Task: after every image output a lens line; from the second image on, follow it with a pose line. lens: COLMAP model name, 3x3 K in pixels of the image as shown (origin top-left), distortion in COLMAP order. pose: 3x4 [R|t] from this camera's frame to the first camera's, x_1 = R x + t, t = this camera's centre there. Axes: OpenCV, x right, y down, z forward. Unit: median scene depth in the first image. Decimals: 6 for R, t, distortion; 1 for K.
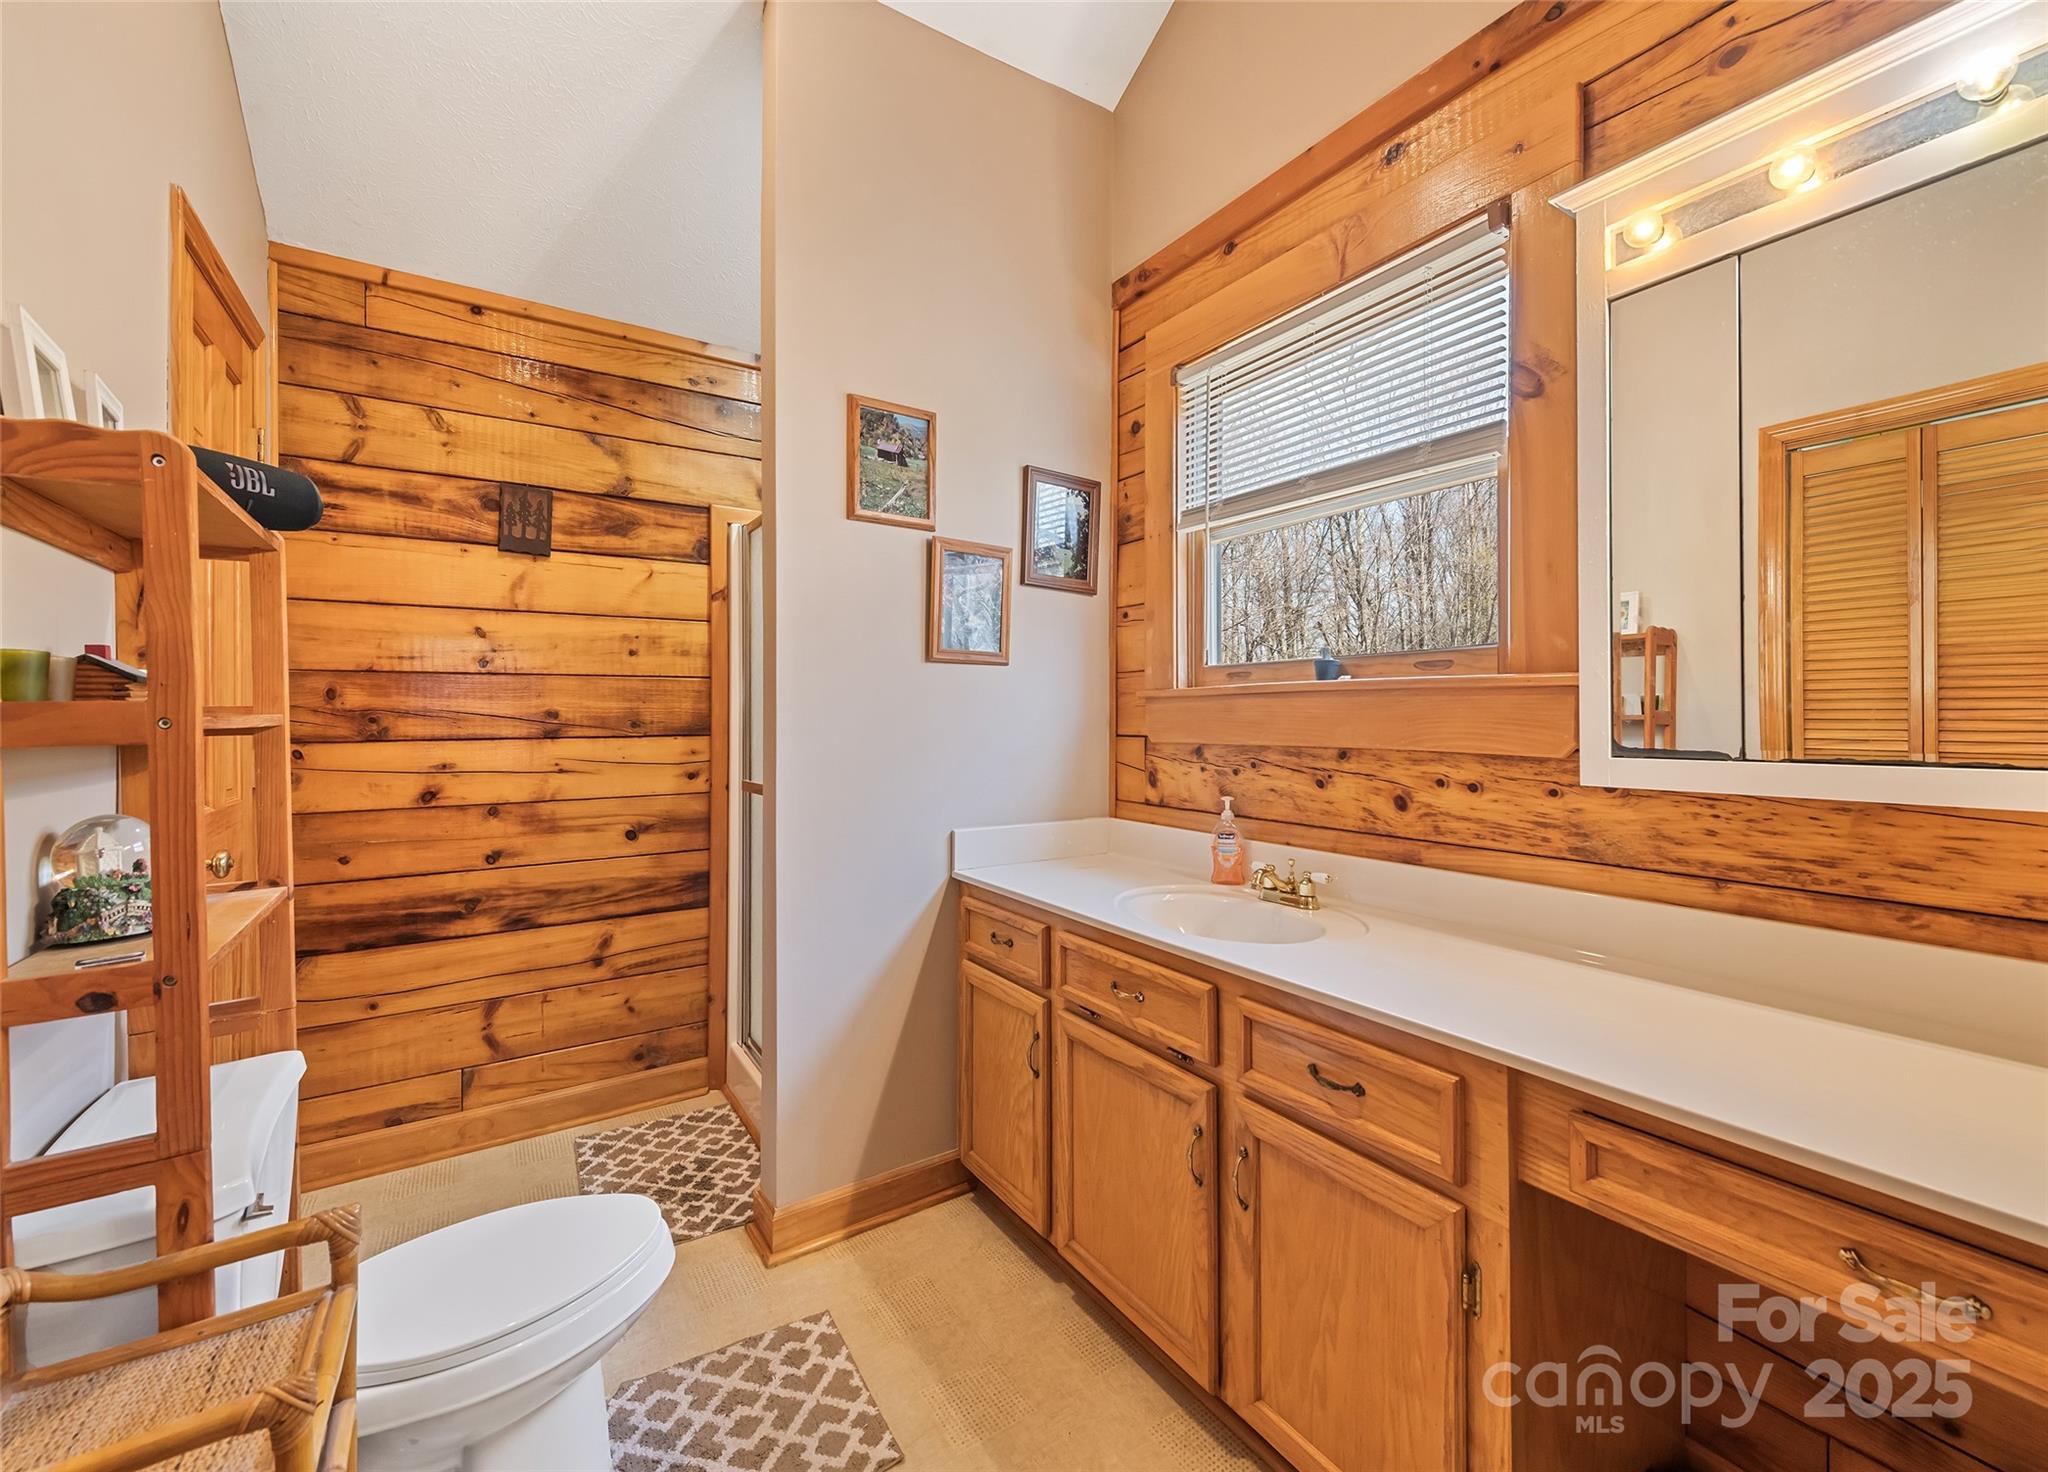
lens RADIAL K [[811.8, 0, 1007.0], [0, 811.8, 718.1], [0, 0, 1]] dist [0.006951, -0.000755]
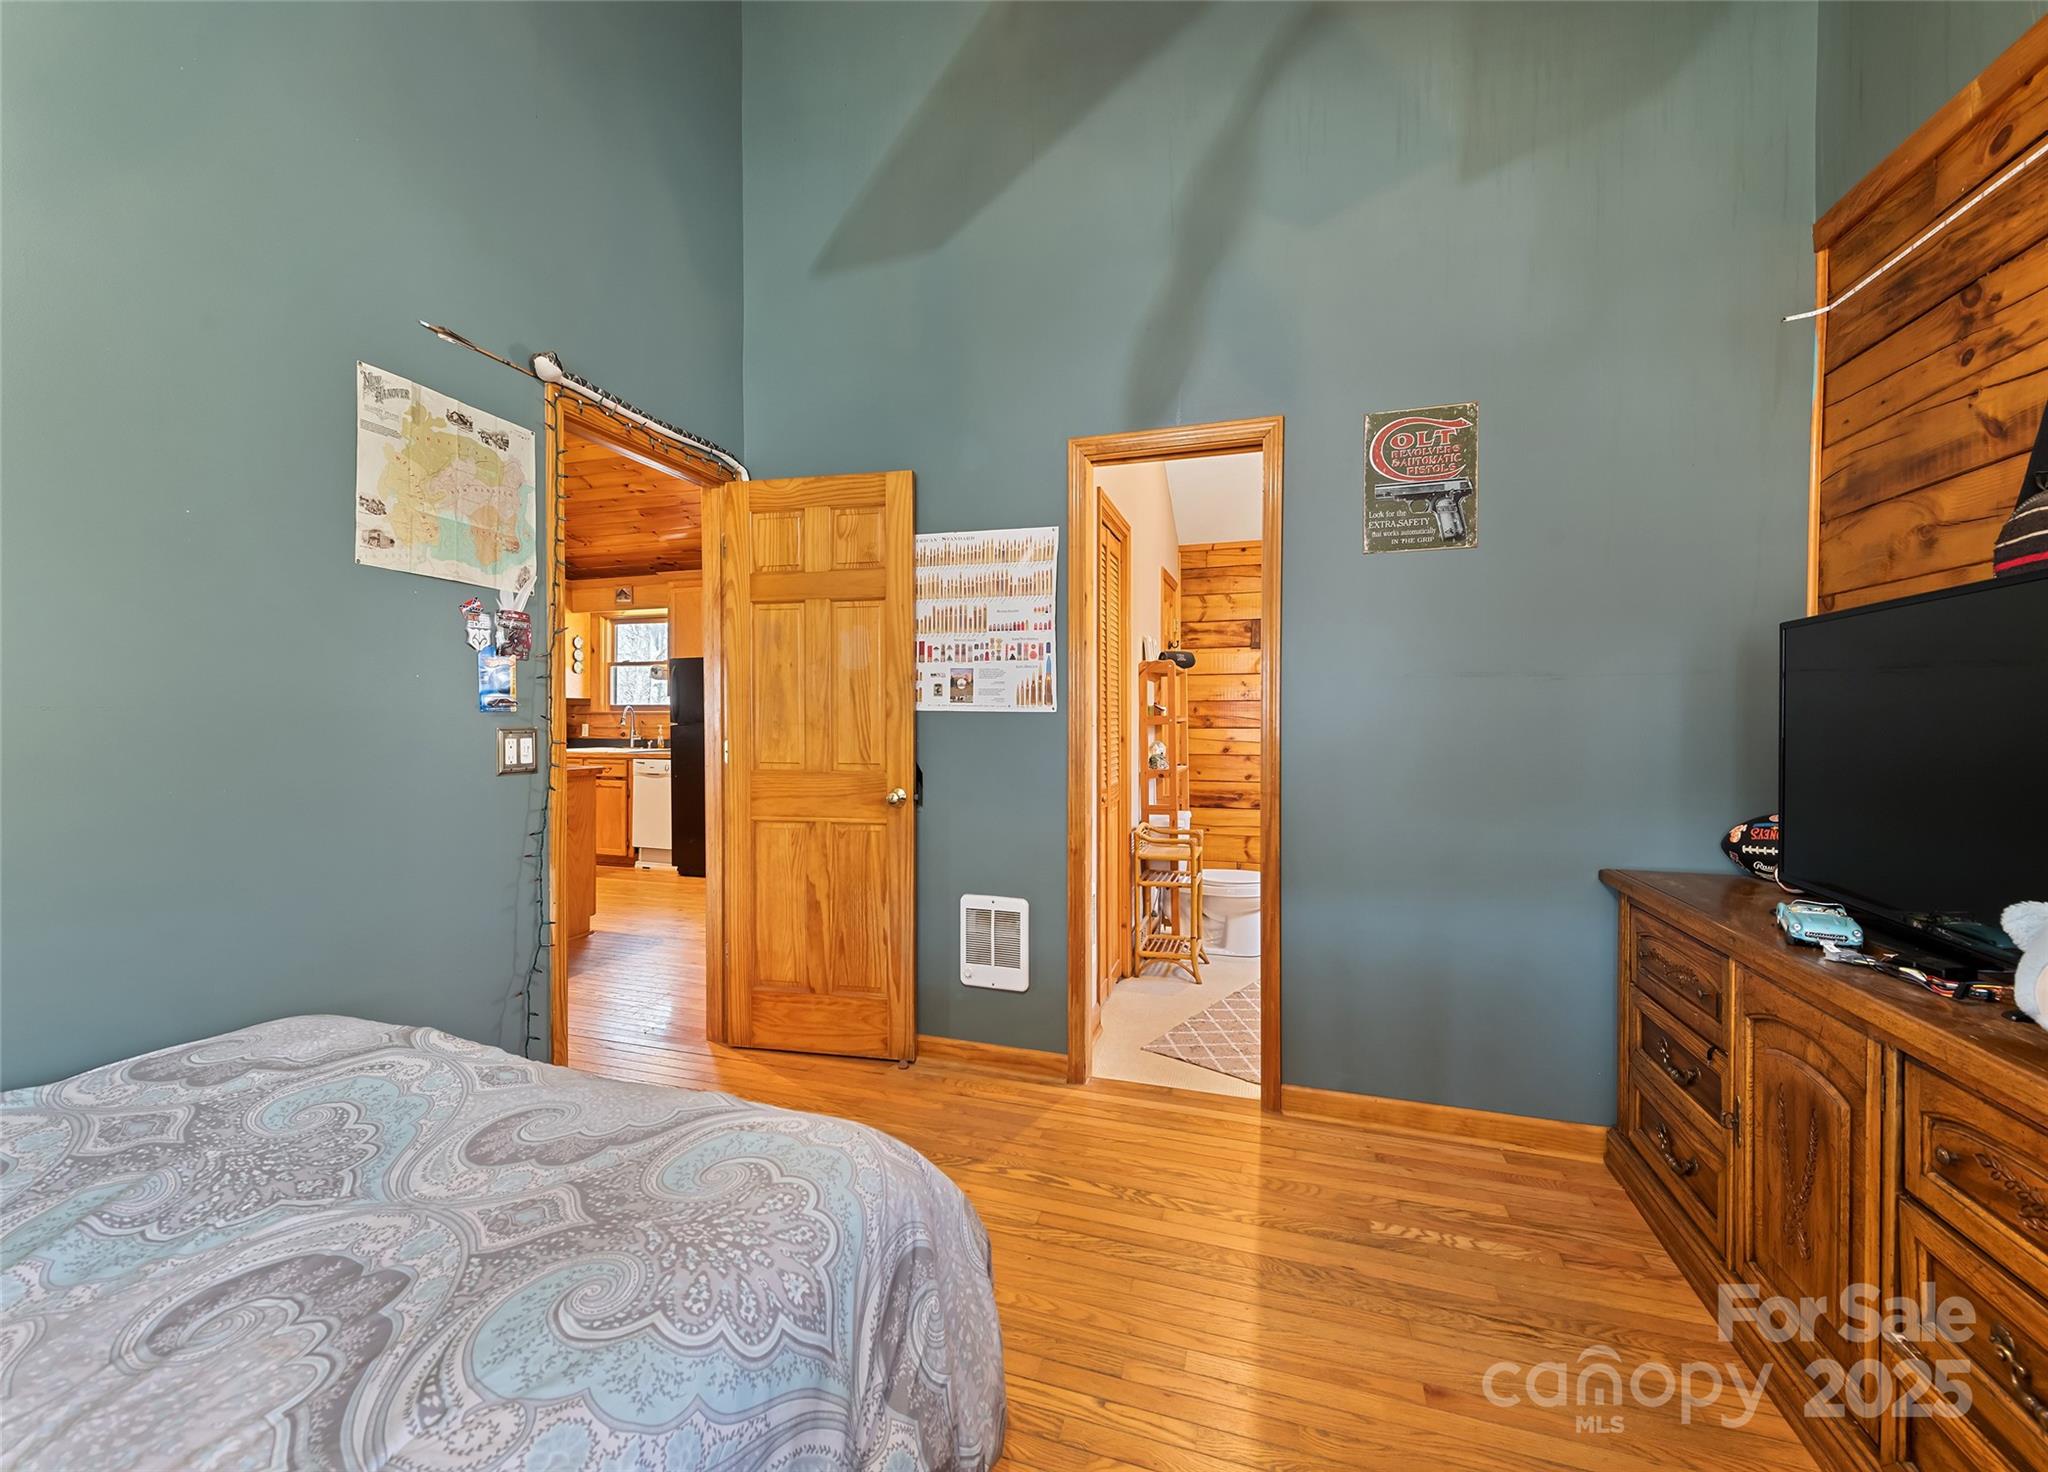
lens RADIAL K [[811.8, 0, 1025.2], [0, 811.8, 719.8], [0, 0, 1]] dist [0.006951, -0.000755]
pose [[0.627634, 0.005736, -0.778488, 0.857350], [-0.001493, 0.999980, 0.006164, -0.012374], [0.778507, -0.002707, 0.627630, -1.061124]]
